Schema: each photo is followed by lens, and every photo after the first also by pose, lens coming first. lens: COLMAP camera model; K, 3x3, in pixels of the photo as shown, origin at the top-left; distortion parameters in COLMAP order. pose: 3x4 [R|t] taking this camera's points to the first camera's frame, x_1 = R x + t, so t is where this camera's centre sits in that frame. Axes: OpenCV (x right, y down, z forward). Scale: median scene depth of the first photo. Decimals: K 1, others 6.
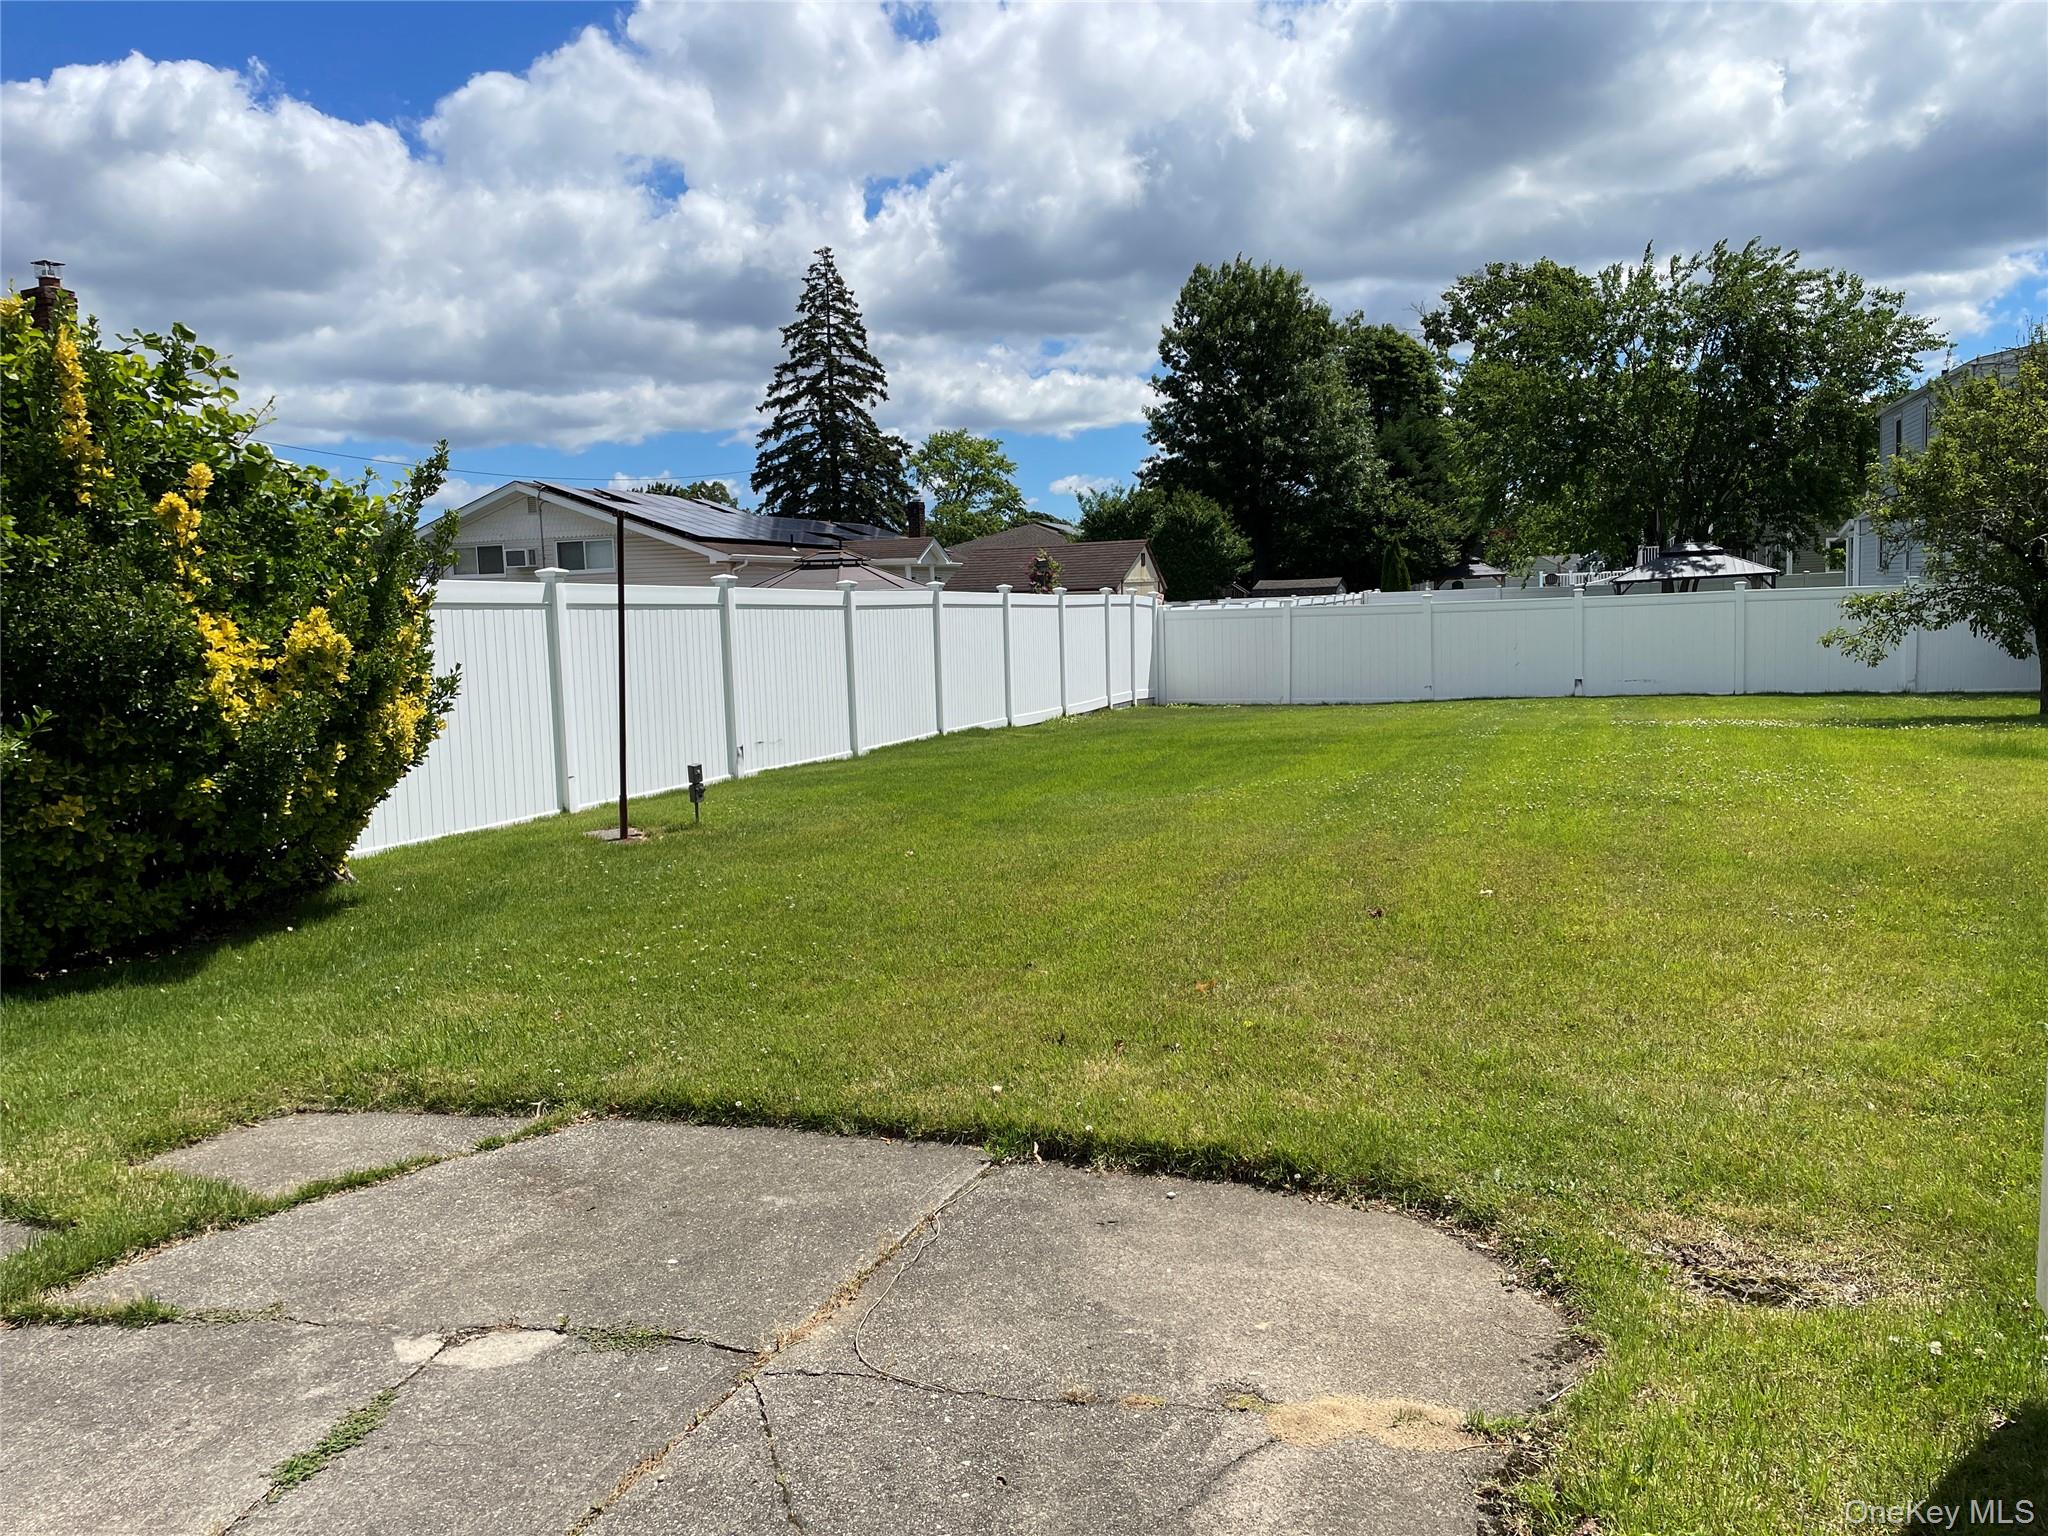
lens RADIAL K [[1538.4, 0, 1034.5], [0, 1538.4, 782.2], [0, 0, 1]] dist [0.080483, -0.110360]
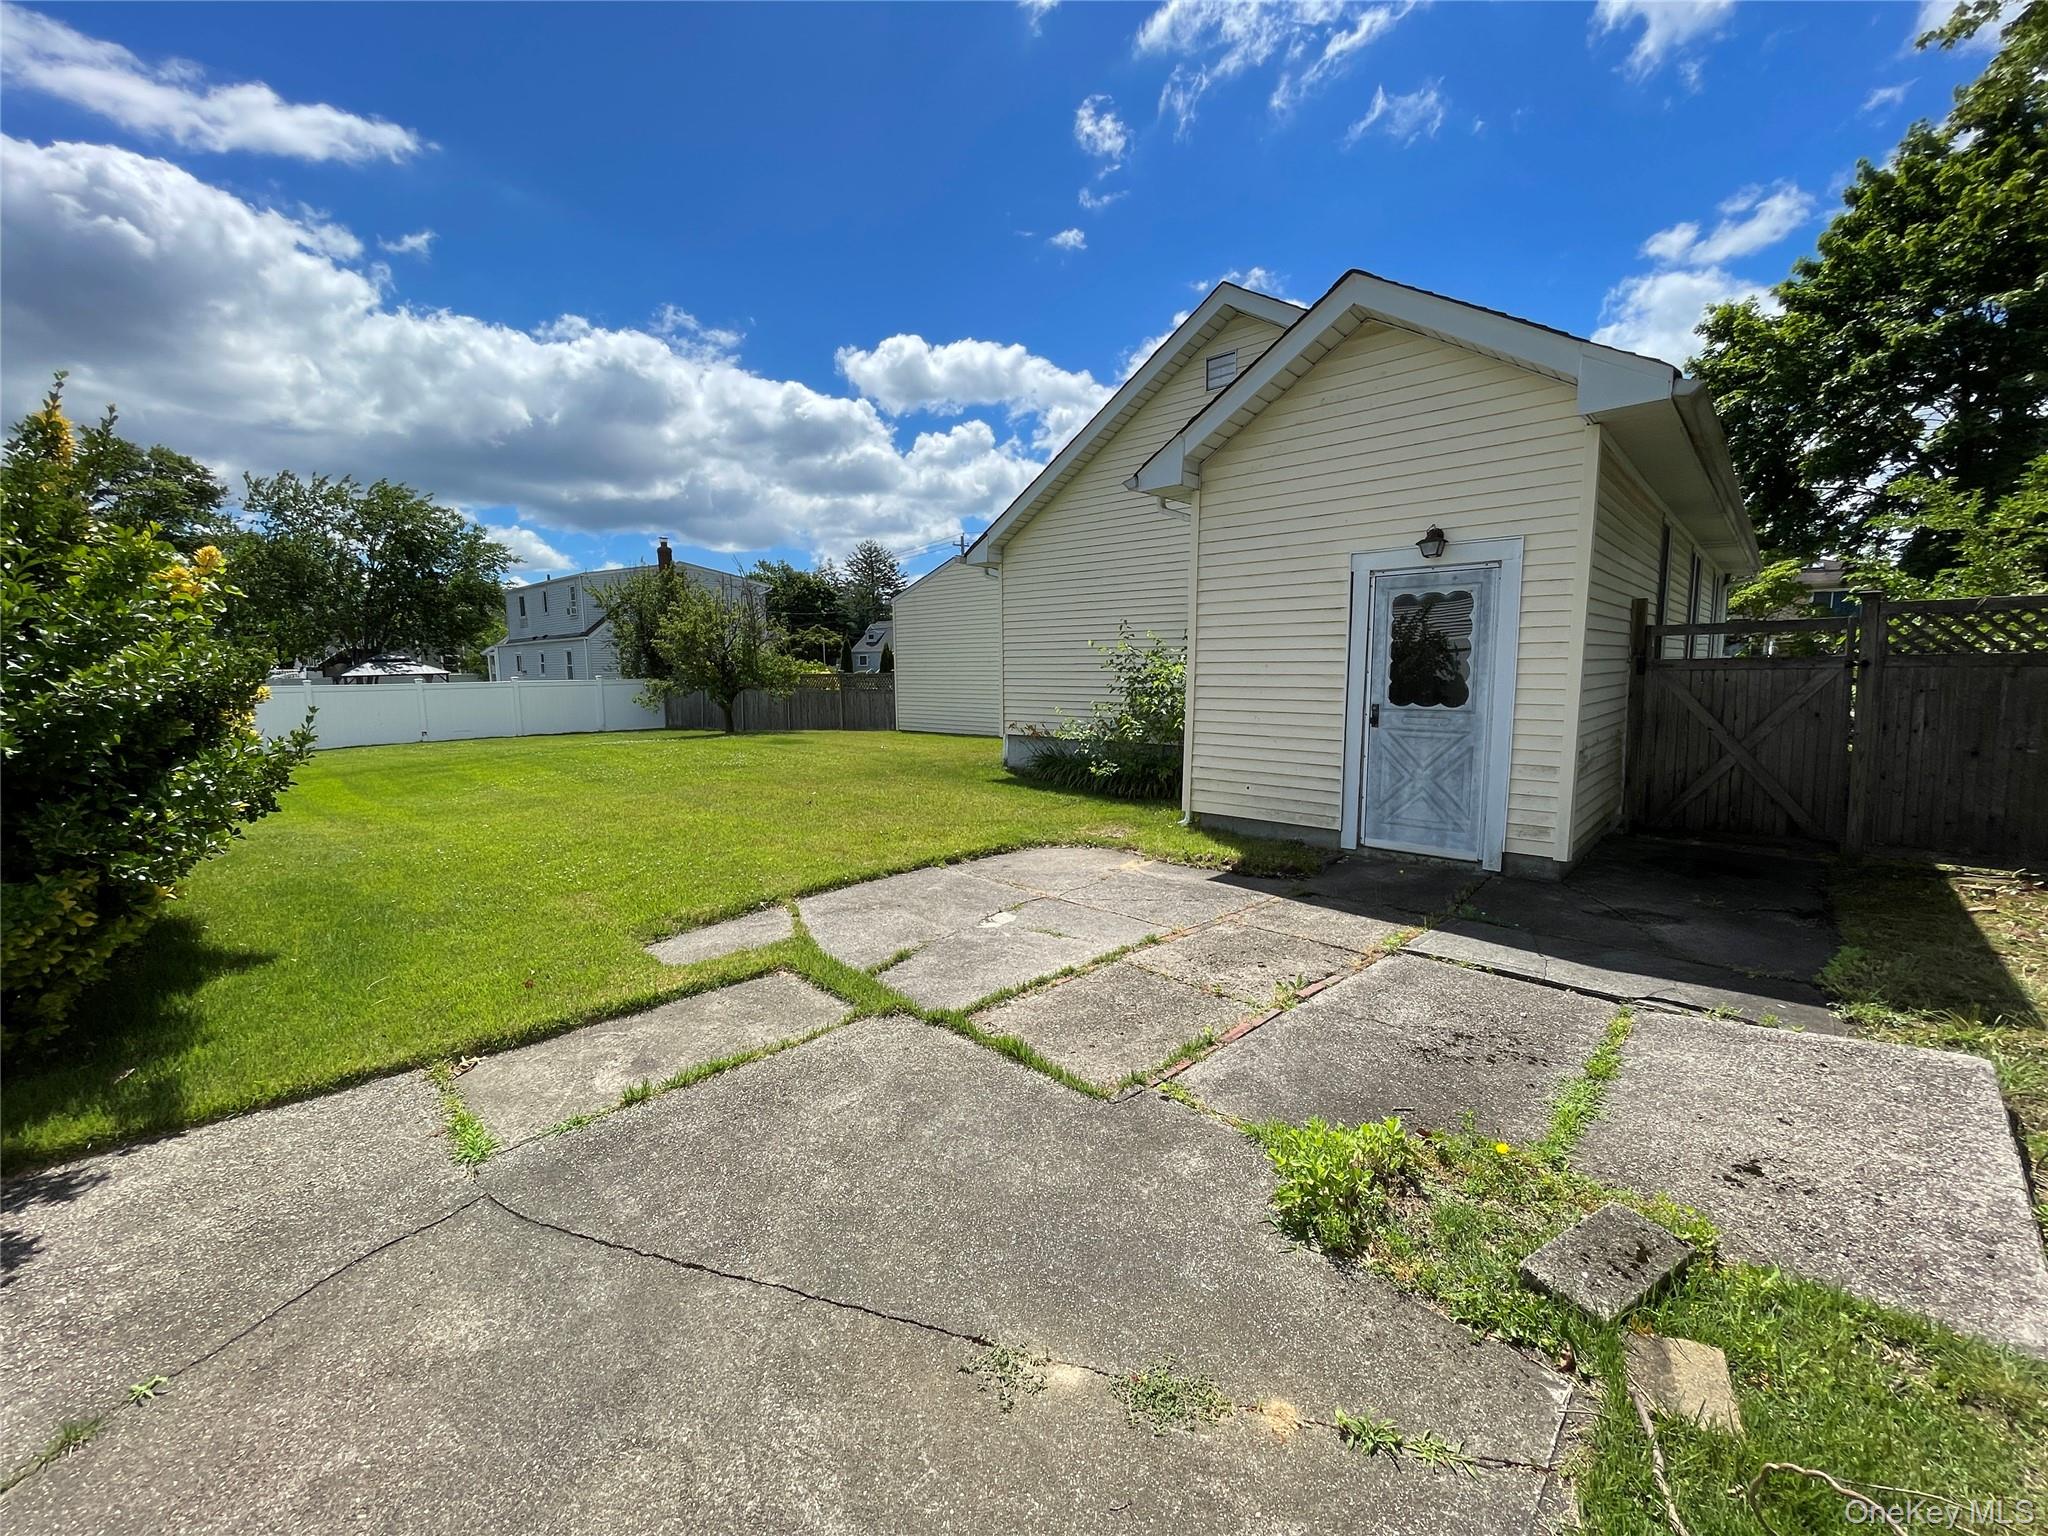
lens RADIAL K [[834.9, 0, 1024.0], [0, 834.9, 768.0], [0, 0, 1]] dist [-0.002582, -0.000033]
pose [[0.398751, -0.080000, 0.913563, -1.280204], [0.104497, 0.993663, 0.041404, 0.013649], [-0.911086, 0.078954, 0.404584, 0.216967]]
